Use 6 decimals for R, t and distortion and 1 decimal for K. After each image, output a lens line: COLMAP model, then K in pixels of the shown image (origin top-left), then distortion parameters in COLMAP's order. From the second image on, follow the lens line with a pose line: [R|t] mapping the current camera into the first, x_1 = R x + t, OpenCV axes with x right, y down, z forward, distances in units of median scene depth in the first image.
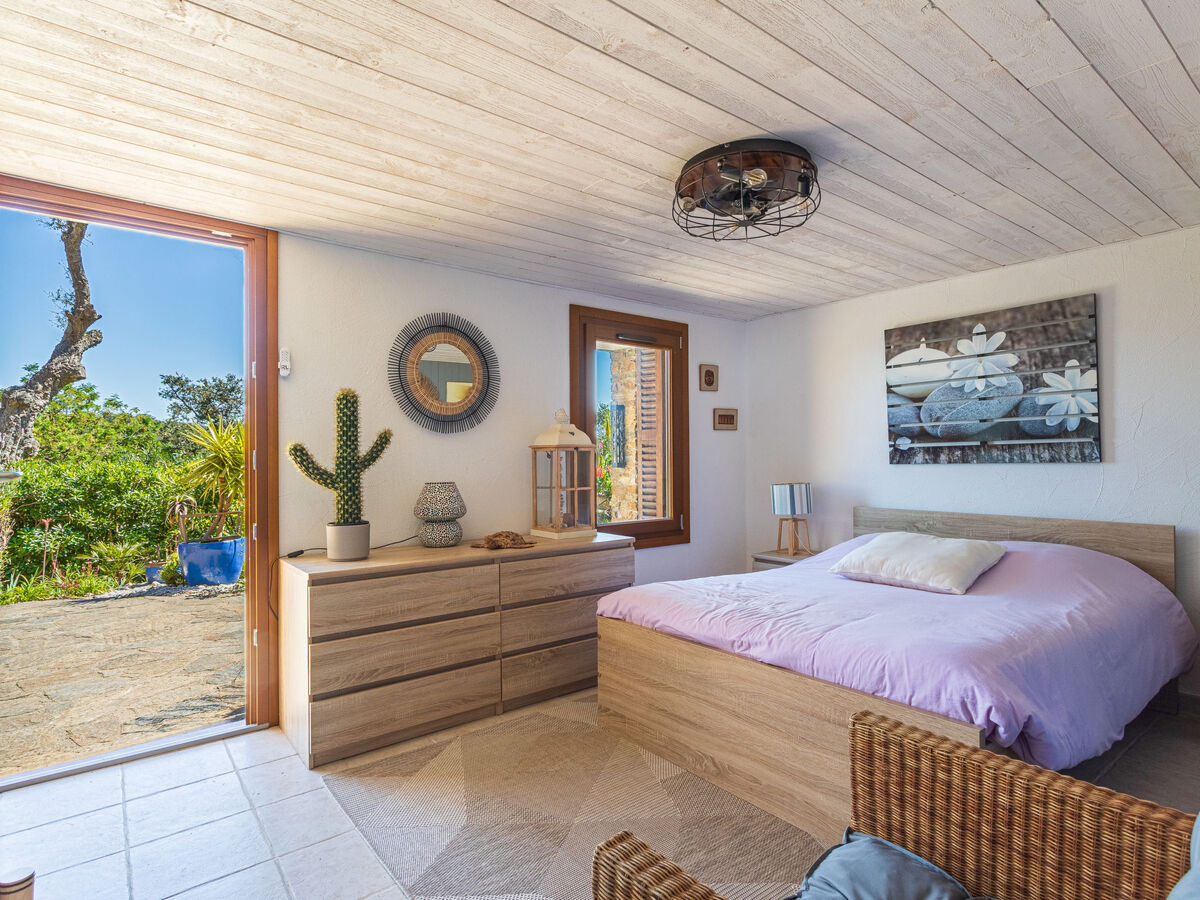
lens RADIAL K [[640.0, 0, 611.6], [0, 640.0, 453.9], [0, 0, 1]] dist [0.000469, 0.005252]
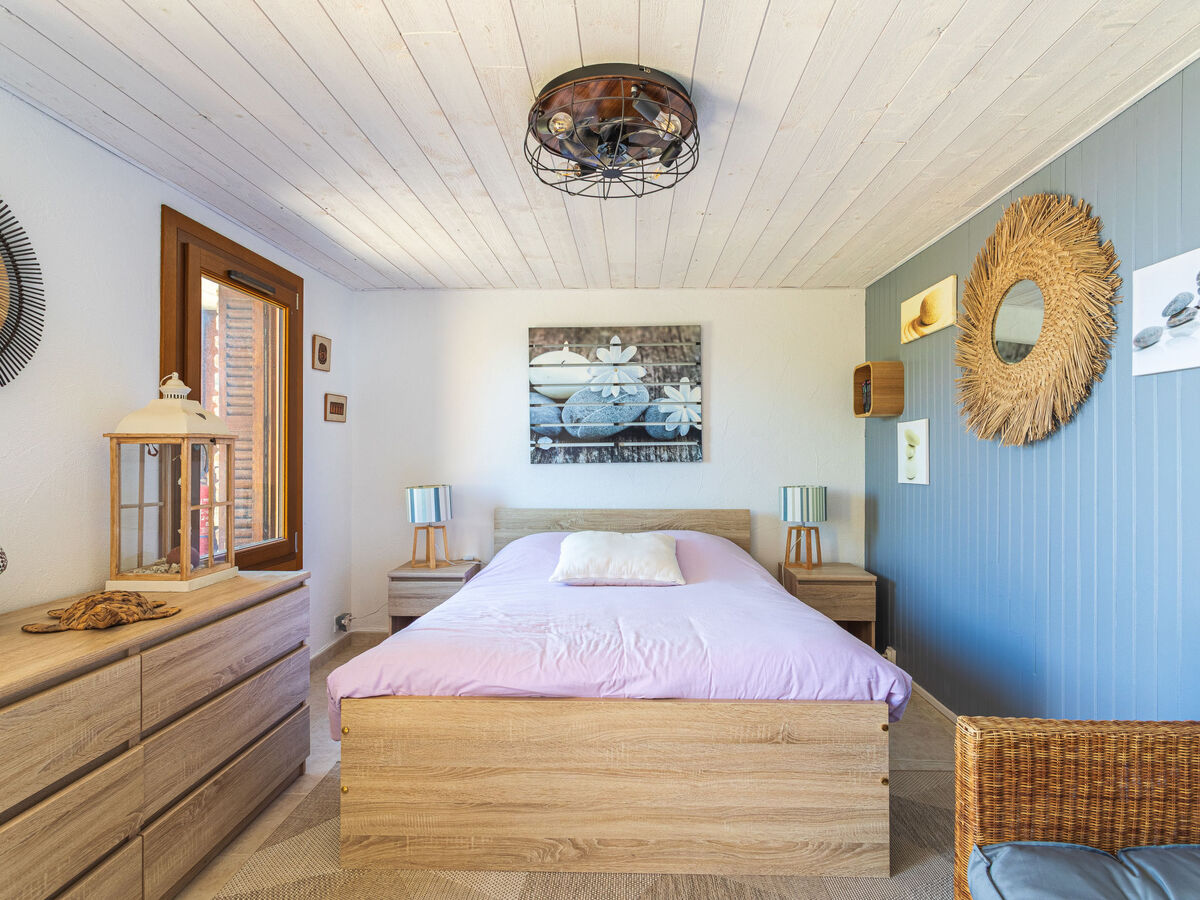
lens RADIAL K [[640.0, 0, 603.3], [0, 640.0, 452.3], [0, 0, 1]] dist [0.000469, 0.005252]
pose [[0.653666, 0.009809, 0.756720, -0.299955], [-0.009043, 0.999946, -0.005150, 0.002998], [-0.756729, -0.003477, 0.653719, 0.330939]]
